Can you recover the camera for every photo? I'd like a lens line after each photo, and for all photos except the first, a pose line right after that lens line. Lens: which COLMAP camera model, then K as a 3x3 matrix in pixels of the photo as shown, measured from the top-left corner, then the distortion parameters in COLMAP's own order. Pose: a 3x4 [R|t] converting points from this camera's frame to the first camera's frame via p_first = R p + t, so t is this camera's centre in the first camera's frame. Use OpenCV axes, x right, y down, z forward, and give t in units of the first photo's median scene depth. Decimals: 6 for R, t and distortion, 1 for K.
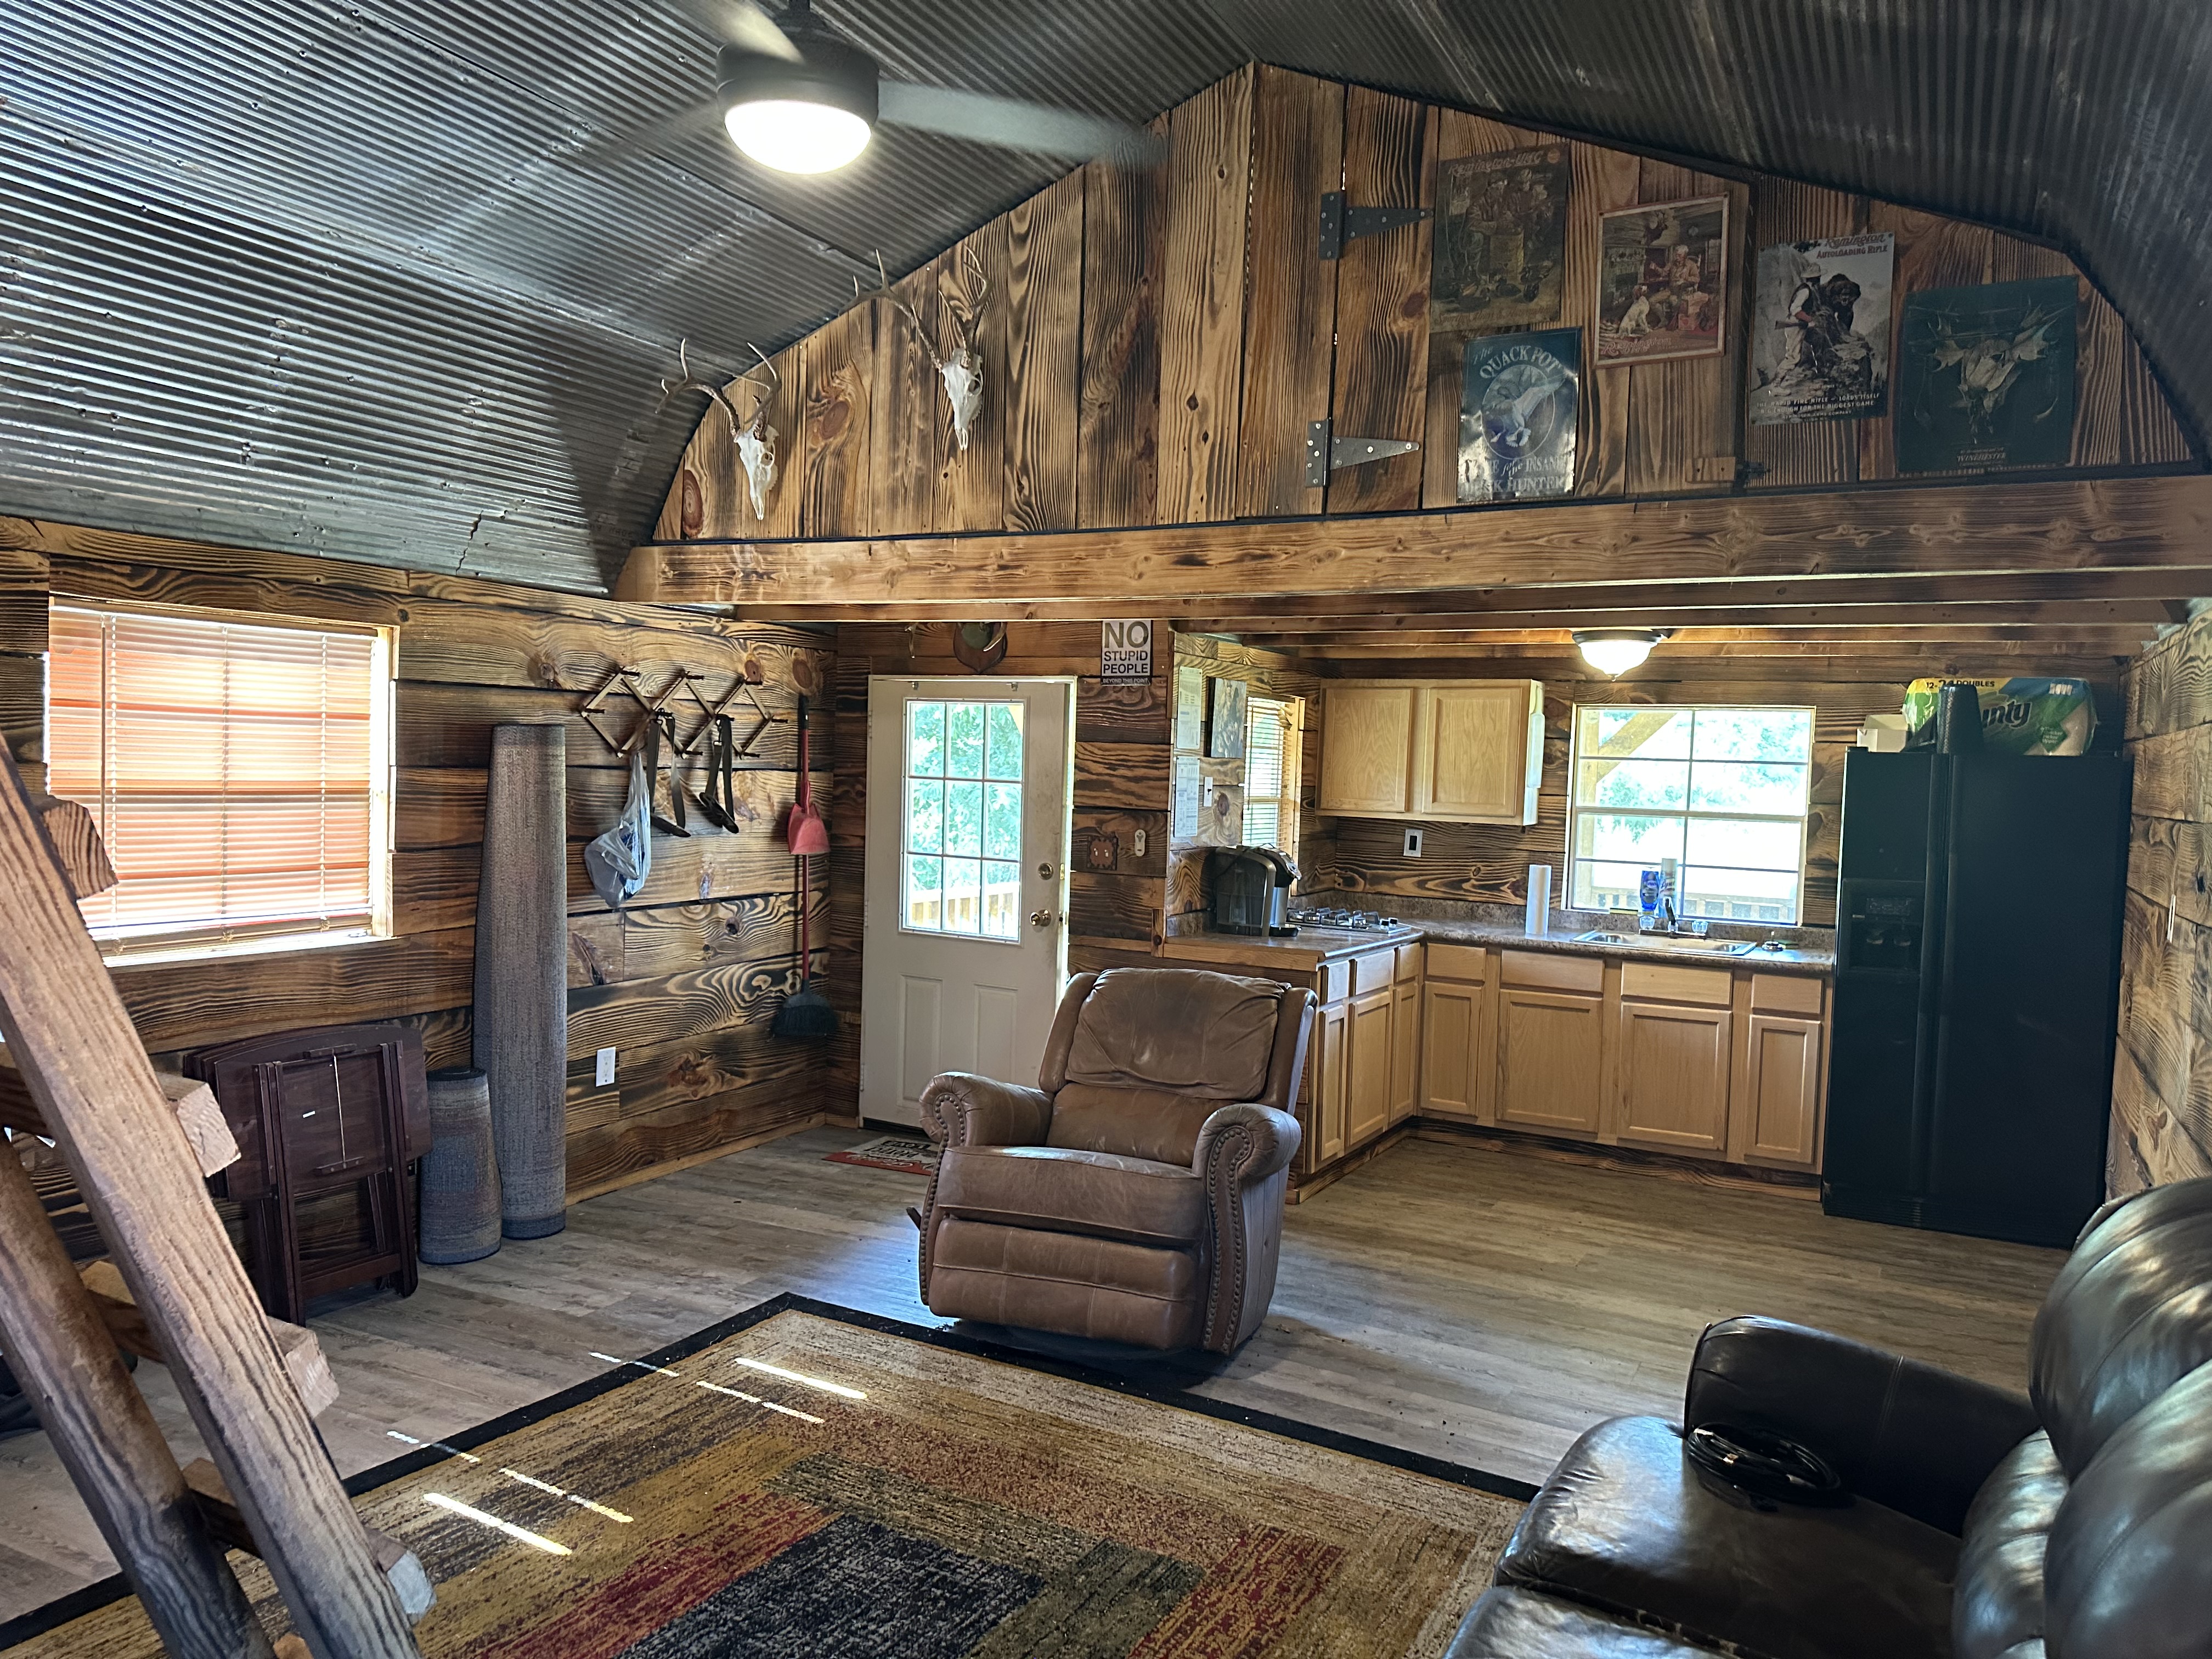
lens RADIAL K [[1536.6, 0, 1114.6], [0, 1536.6, 843.5], [0, 0, 1]] dist [0.091693, -0.091830]
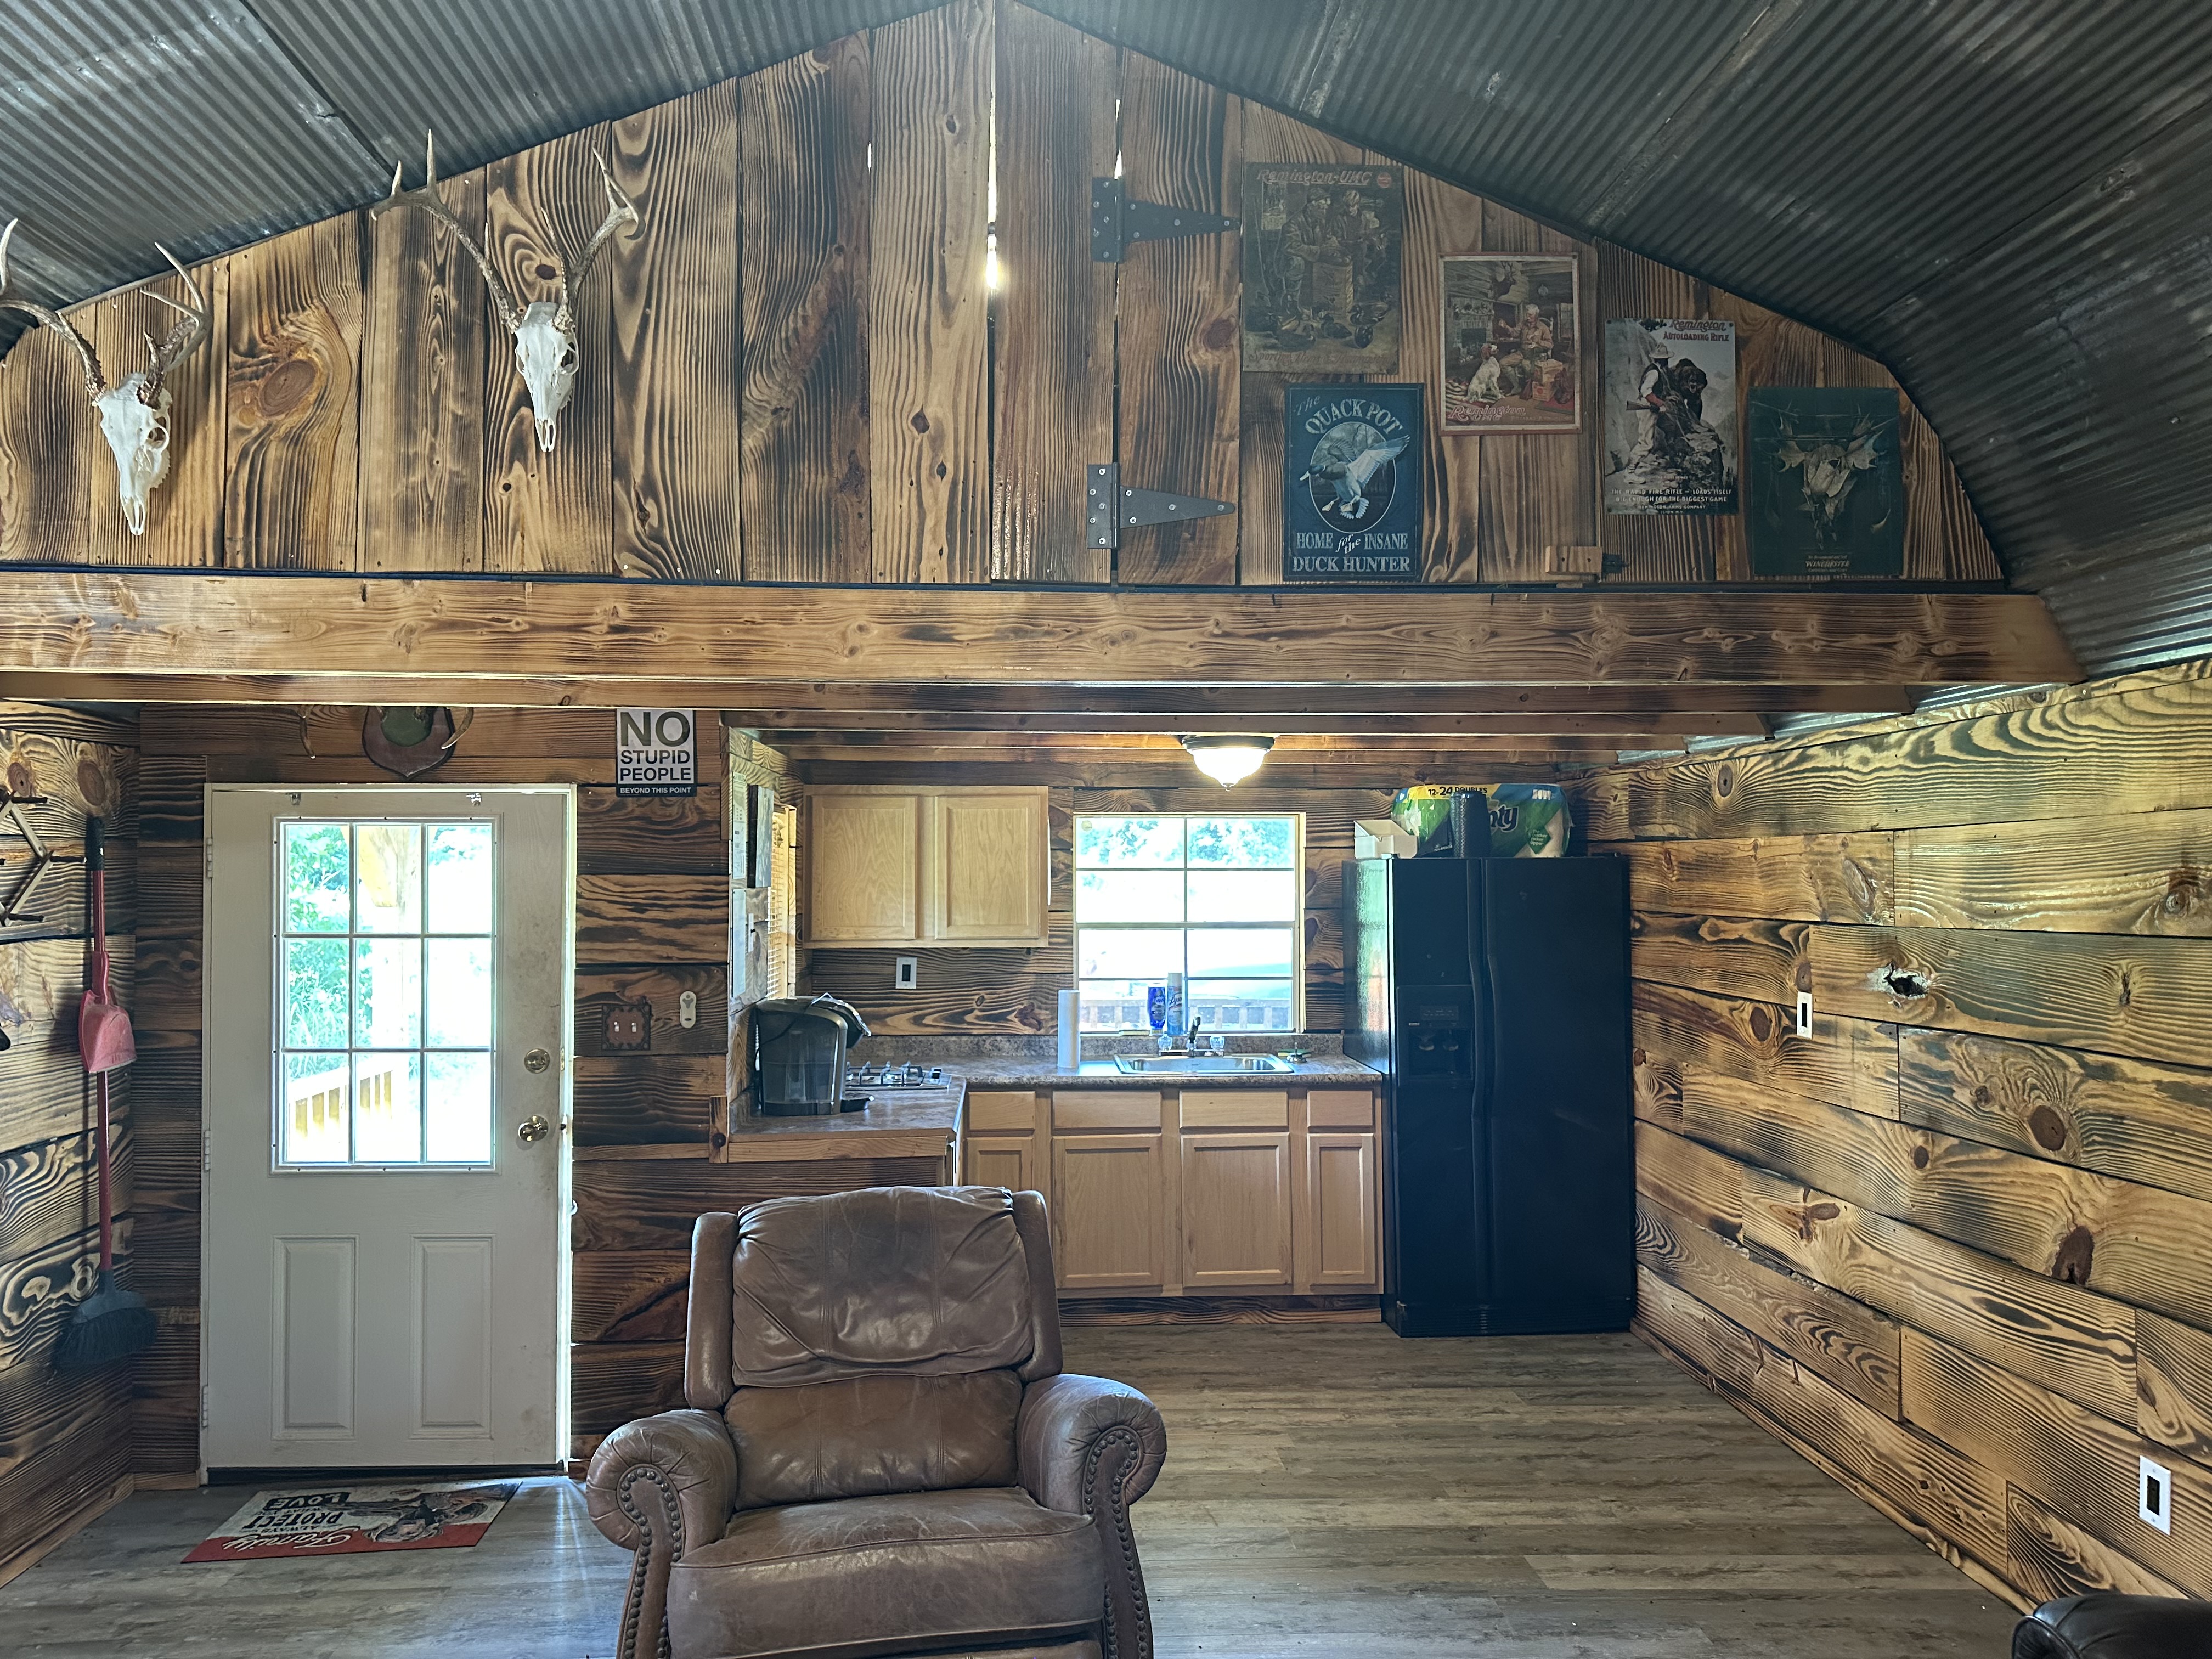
lens RADIAL K [[1536.6, 0, 1109.5], [0, 1536.6, 837.9], [0, 0, 1]] dist [0.091693, -0.091830]
pose [[0.855086, -0.024264, 0.517919, -0.218291], [0.057580, 0.997169, -0.048350, -0.039318], [-0.515280, 0.071165, 0.854062, 0.284731]]
